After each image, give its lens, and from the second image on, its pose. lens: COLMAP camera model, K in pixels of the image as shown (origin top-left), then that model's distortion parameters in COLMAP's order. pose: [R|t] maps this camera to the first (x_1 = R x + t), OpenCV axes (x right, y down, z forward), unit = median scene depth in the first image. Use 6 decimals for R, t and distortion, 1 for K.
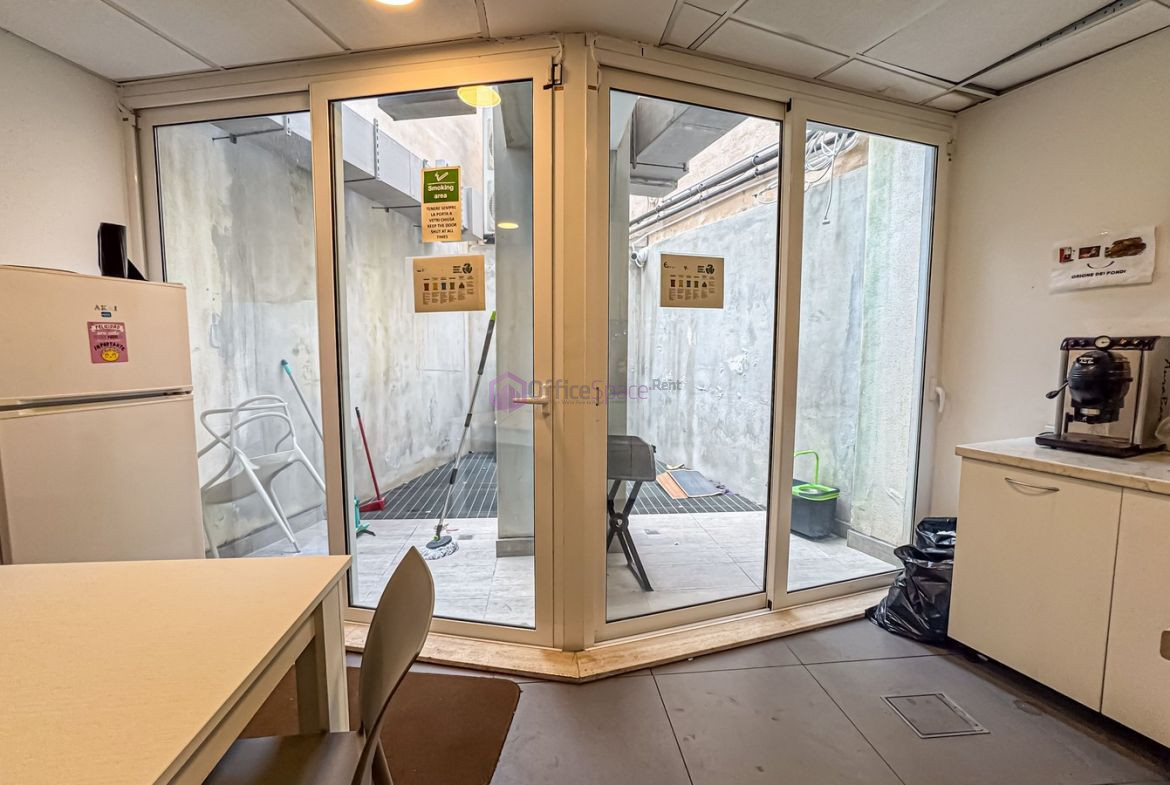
lens RADIAL K [[504.3, 0, 583.5], [0, 504.3, 392.7], [0, 0, 1]] dist [-0.015073, 0.007389]
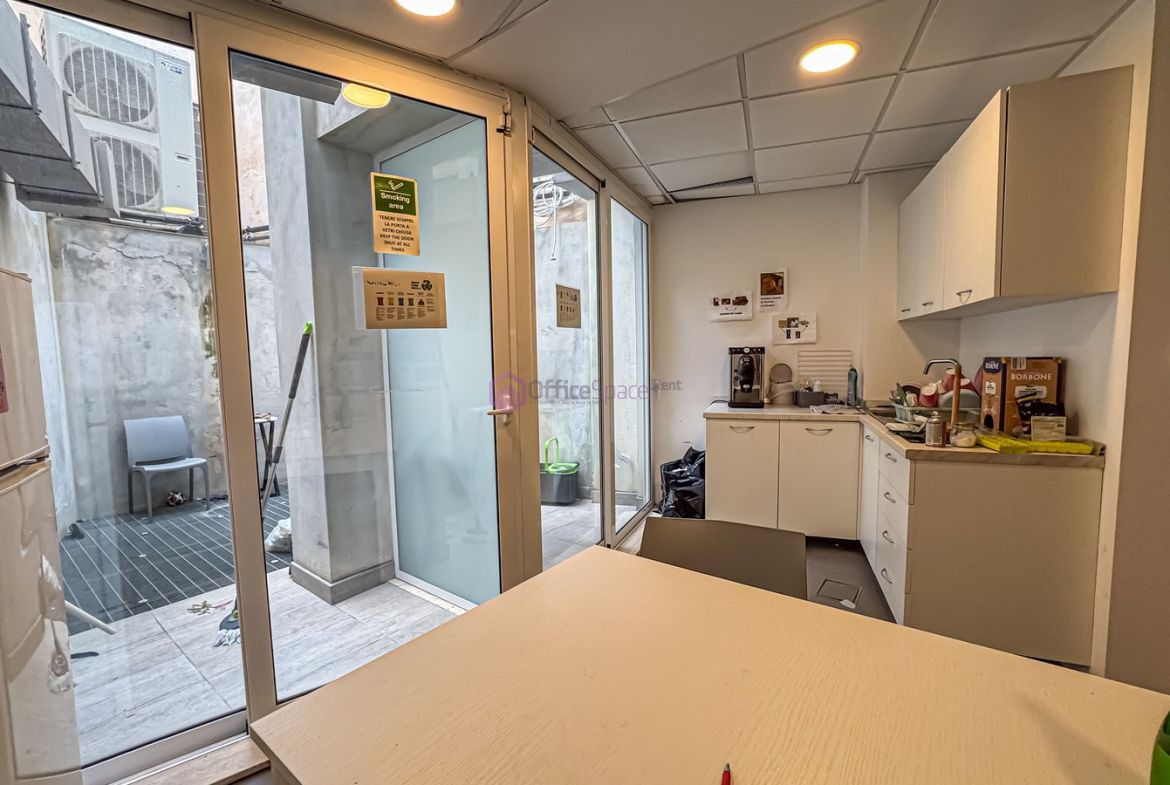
lens RADIAL K [[504.3, 0, 592.5], [0, 504.3, 395.8], [0, 0, 1]] dist [-0.015073, 0.007389]
pose [[0.682349, -0.081269, 0.726496, -0.702641], [0.088376, 0.995683, 0.028376, -0.029313], [-0.725665, 0.044843, 0.686585, 0.094010]]
